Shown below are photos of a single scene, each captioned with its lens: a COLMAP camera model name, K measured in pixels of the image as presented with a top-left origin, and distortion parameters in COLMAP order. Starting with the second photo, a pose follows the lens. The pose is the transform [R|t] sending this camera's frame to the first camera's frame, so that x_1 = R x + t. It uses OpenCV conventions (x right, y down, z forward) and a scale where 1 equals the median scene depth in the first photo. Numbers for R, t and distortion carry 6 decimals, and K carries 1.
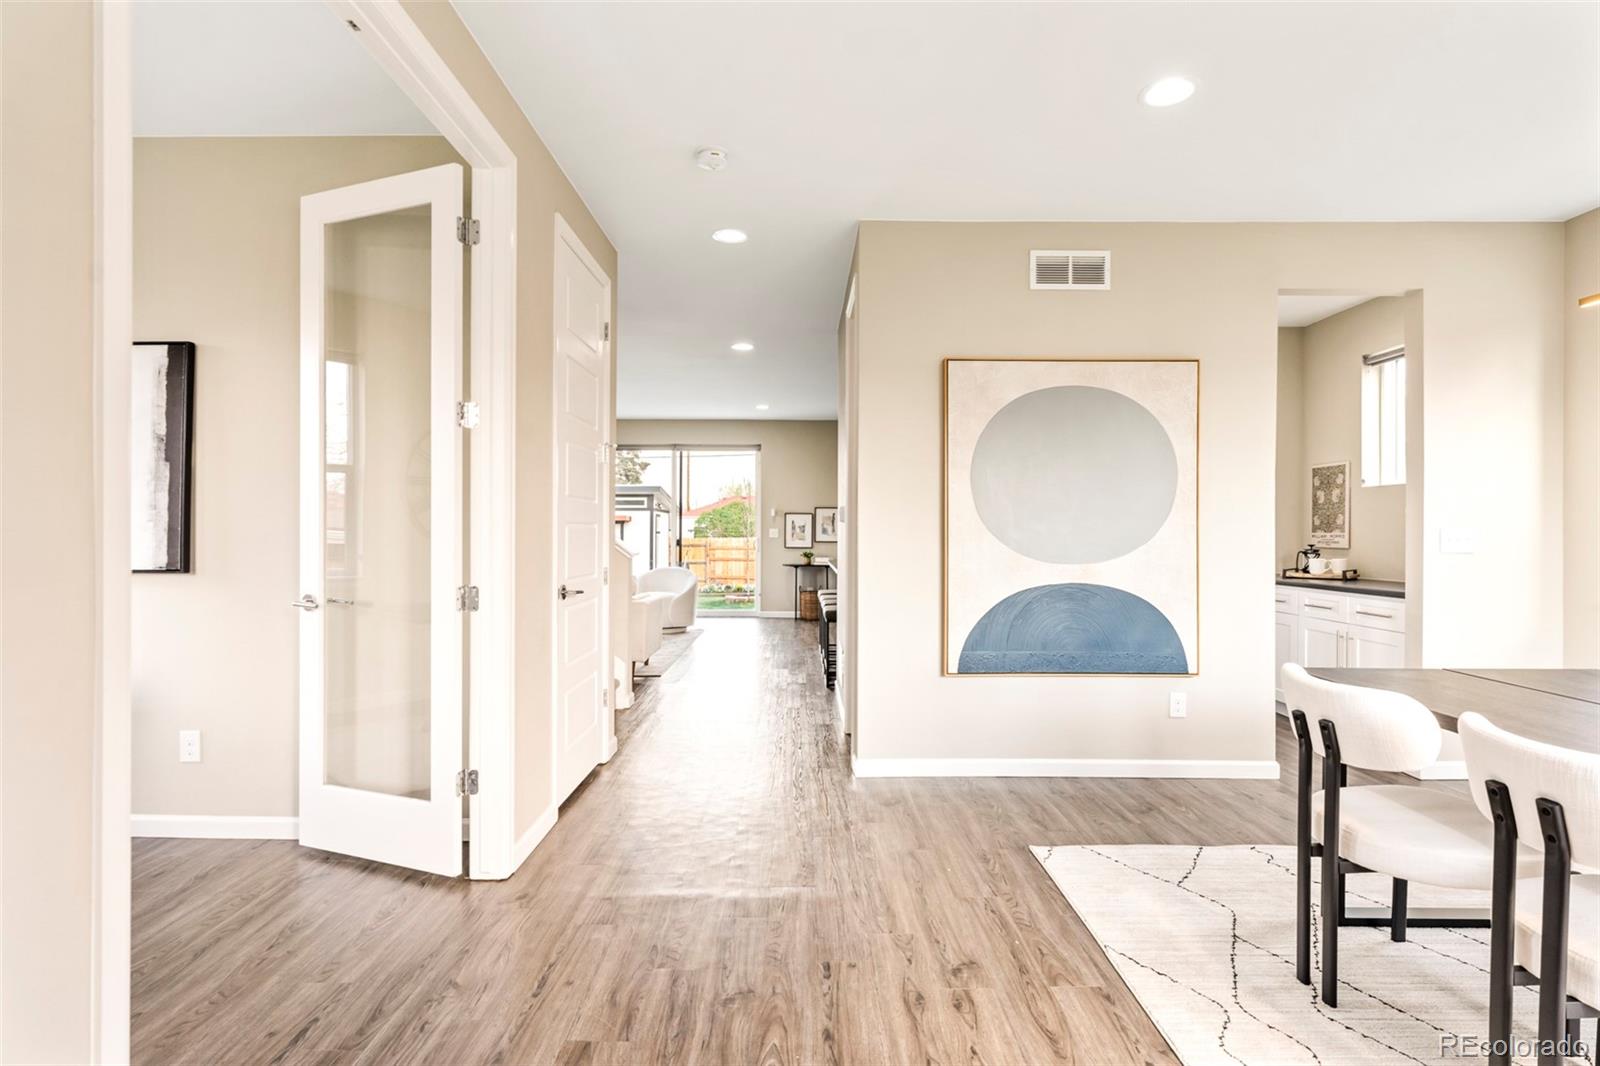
lens RADIAL K [[785.8, 0, 800.0], [0, 785.8, 533.0], [0, 0, 1]] dist [-0.001831, -0.000028]
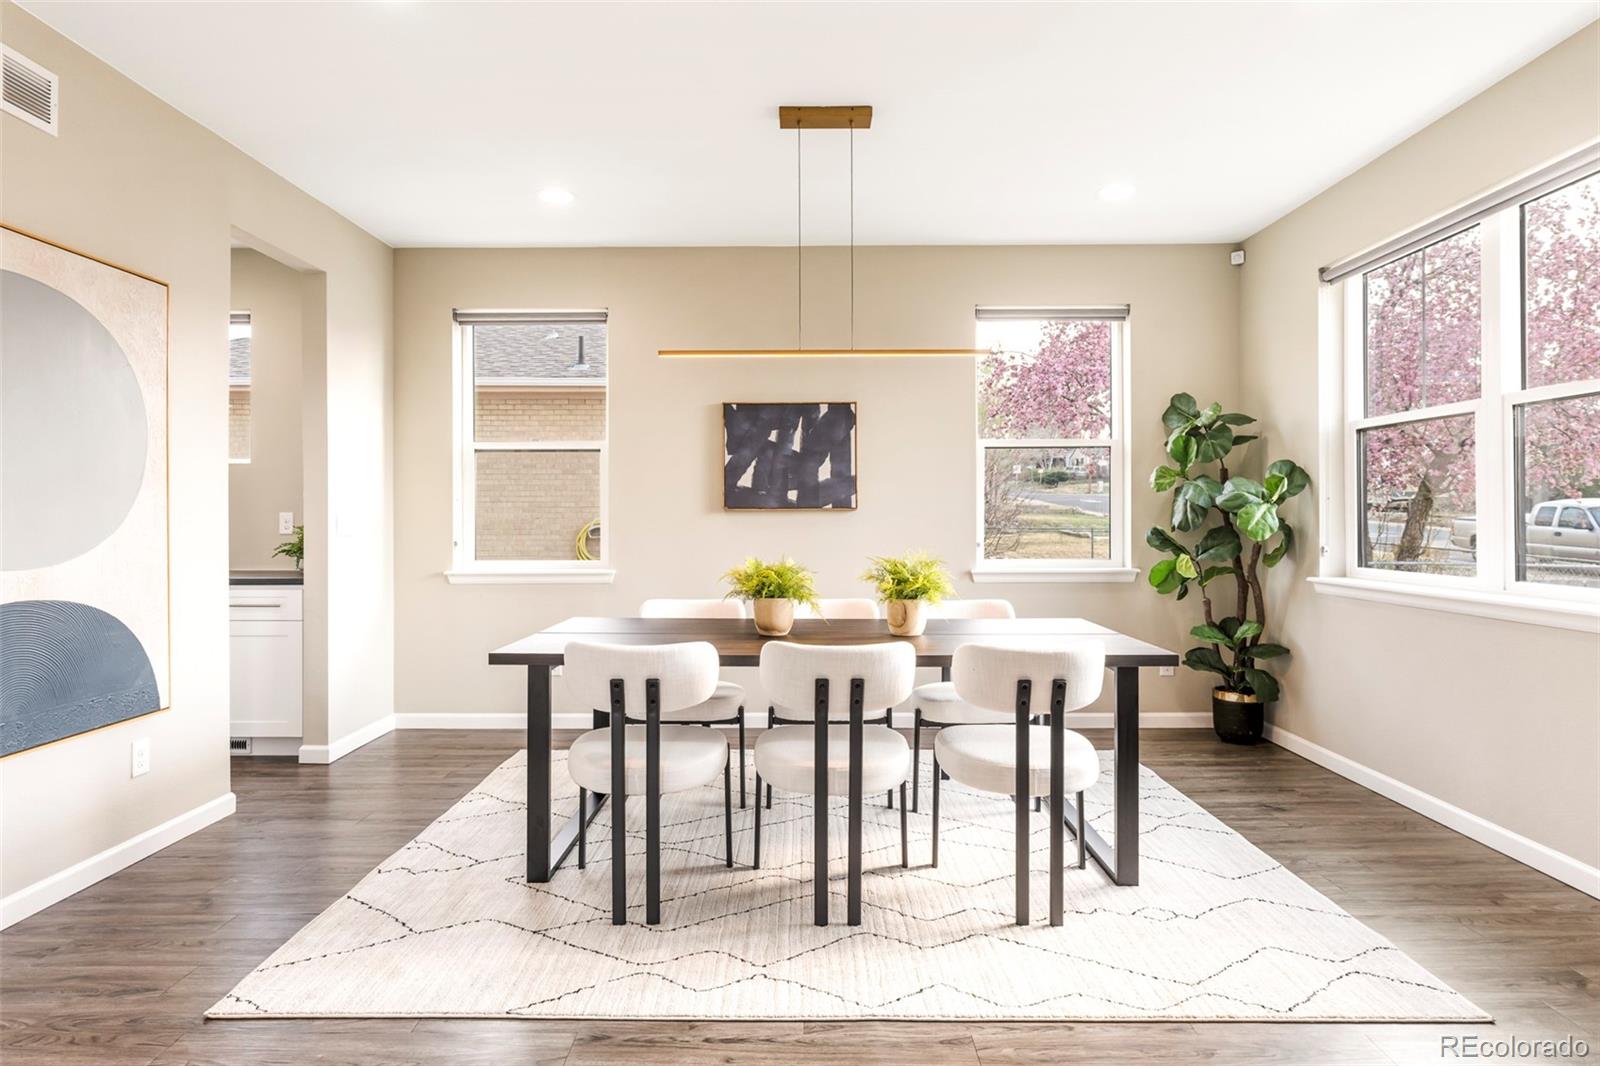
lens RADIAL K [[865.4, 0, 798.2], [0, 865.4, 516.3], [0, 0, 1]] dist [0.000219, 0.000054]
pose [[0.010294, -0.003079, 0.999942, -0.306830], [0.002091, 0.999993, 0.003057, -0.002439], [-0.999945, 0.002060, 0.010300, 0.396020]]
